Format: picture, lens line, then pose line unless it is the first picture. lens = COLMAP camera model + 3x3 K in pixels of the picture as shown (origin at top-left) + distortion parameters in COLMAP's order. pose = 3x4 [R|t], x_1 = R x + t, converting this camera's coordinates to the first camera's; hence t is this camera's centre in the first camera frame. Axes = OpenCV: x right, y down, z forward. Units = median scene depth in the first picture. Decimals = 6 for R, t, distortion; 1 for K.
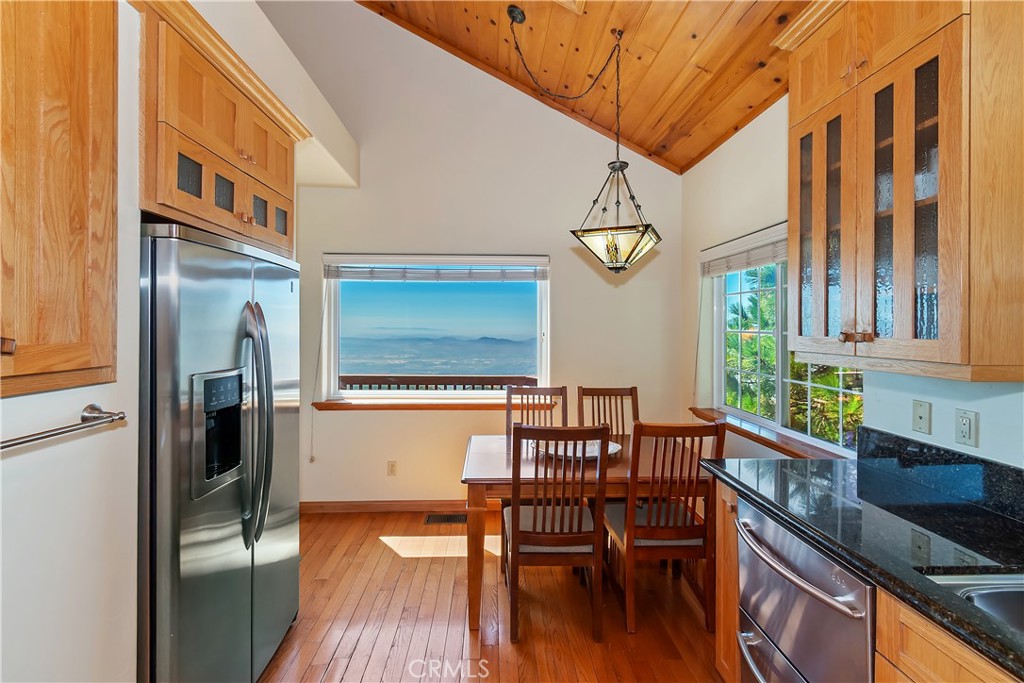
lens RADIAL K [[458.0, 0, 512.6], [0, 458.0, 325.7], [0, 0, 1]] dist [0.001313, 0.000363]
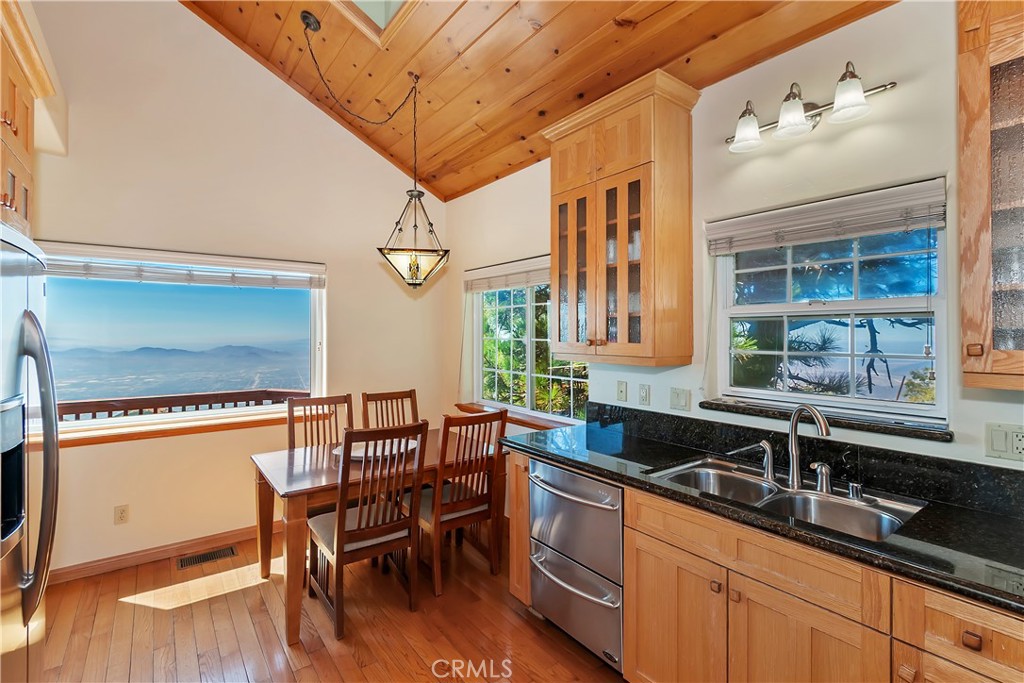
lens RADIAL K [[467.0, 0, 510.7], [0, 467.0, 330.8], [0, 0, 1]] dist [0.000154, 0.000055]
pose [[0.823650, -0.003806, 0.567086, -0.239923], [0.004723, 0.999989, -0.000149, -0.009501], [-0.567079, 0.002801, 0.823659, -0.087376]]
